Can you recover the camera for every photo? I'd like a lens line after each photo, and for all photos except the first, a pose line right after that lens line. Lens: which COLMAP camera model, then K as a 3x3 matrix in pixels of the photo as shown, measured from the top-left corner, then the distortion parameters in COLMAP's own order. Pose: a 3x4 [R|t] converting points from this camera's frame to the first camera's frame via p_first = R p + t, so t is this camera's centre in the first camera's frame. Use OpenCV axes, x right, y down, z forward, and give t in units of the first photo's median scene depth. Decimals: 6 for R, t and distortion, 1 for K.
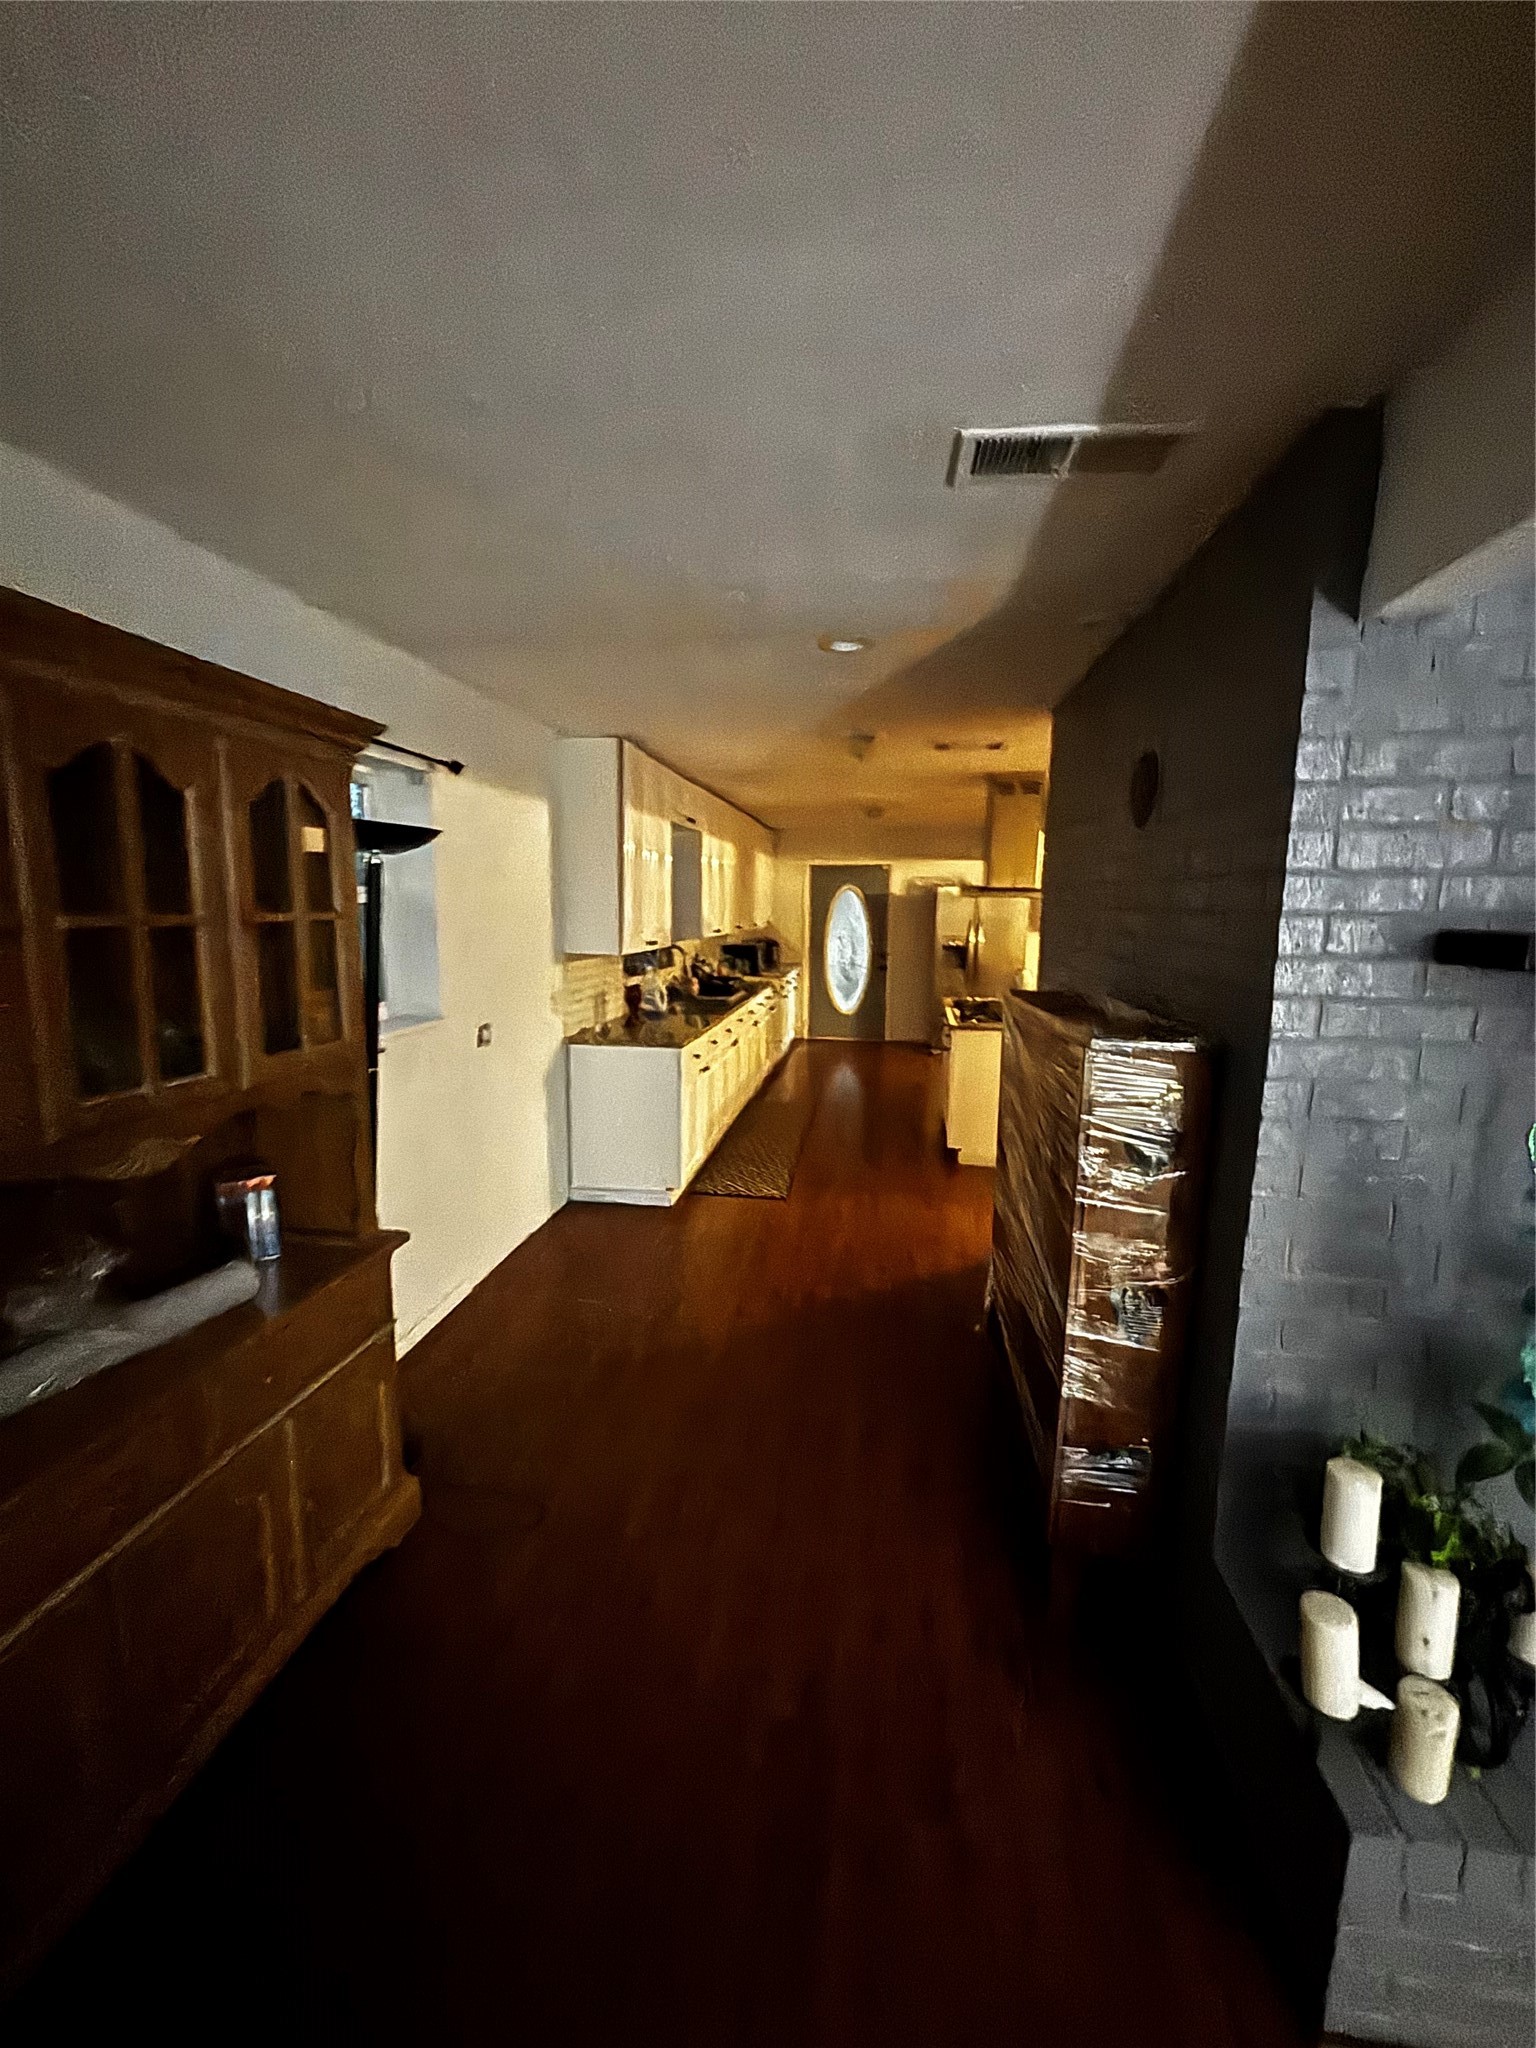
lens RADIAL K [[823.1, 0, 777.6], [0, 823.1, 1016.5], [0, 0, 1]] dist [-0.014002, -0.000635]
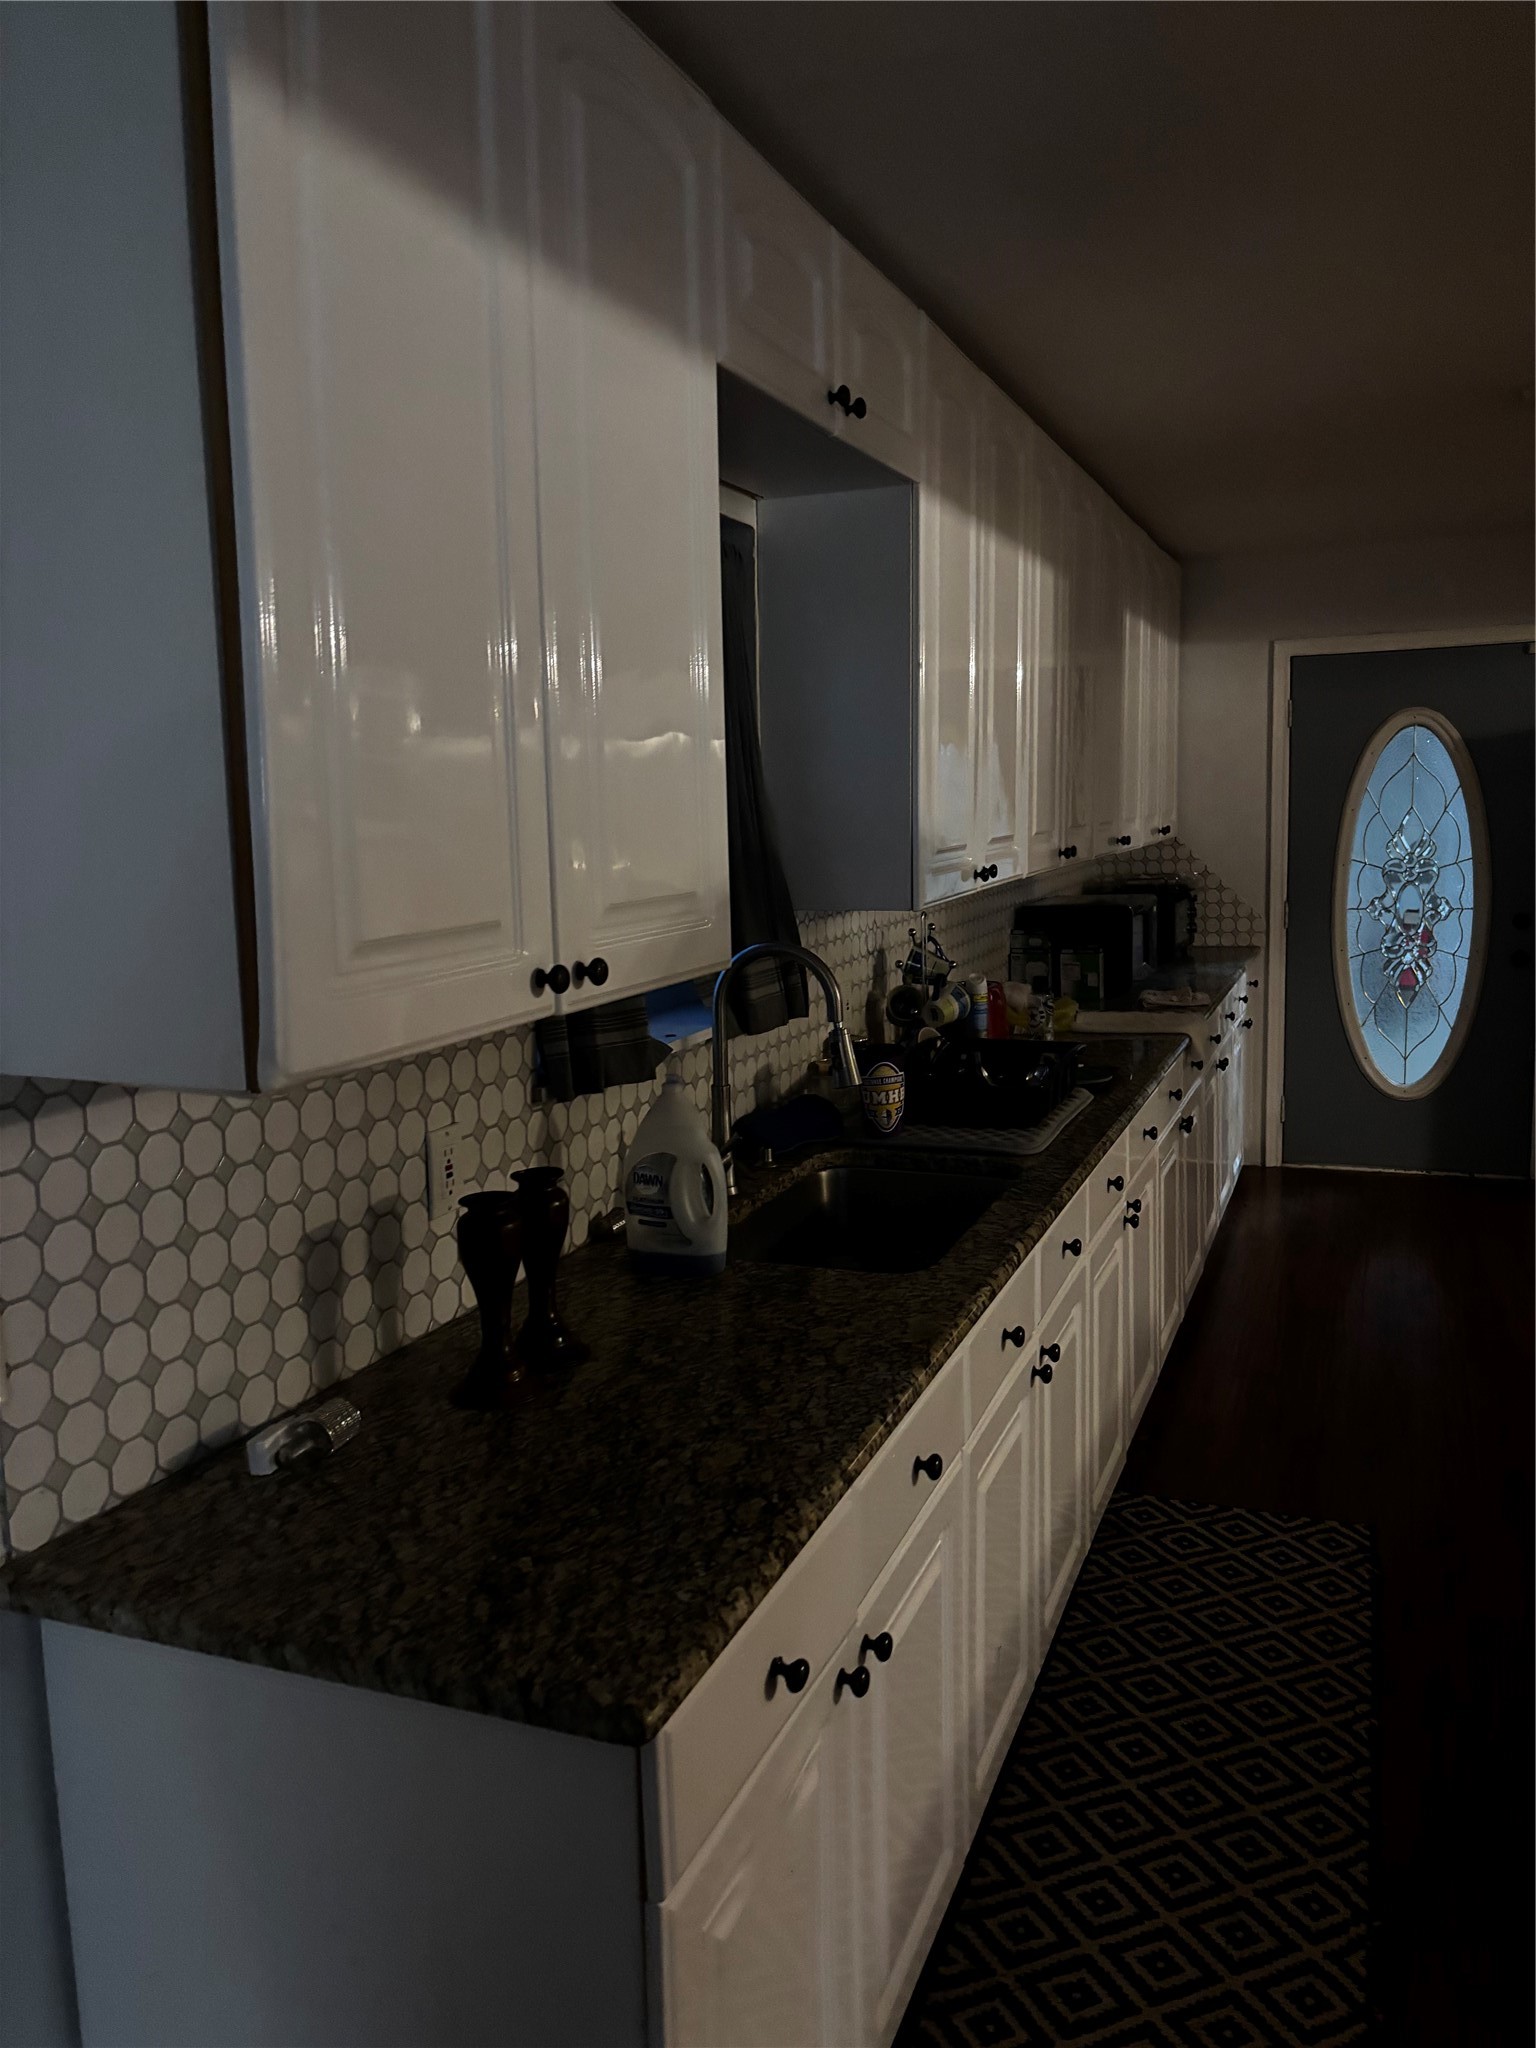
lens RADIAL K [[1591.8, 0, 758.5], [0, 1591.8, 1030.8], [0, 0, 1]] dist [0.067946, -0.019997]
pose [[0.969797, 0.000077, -0.243915, -0.016416], [0.002653, 0.999937, 0.010868, -0.054669], [0.243900, -0.011187, 0.969736, 0.447362]]
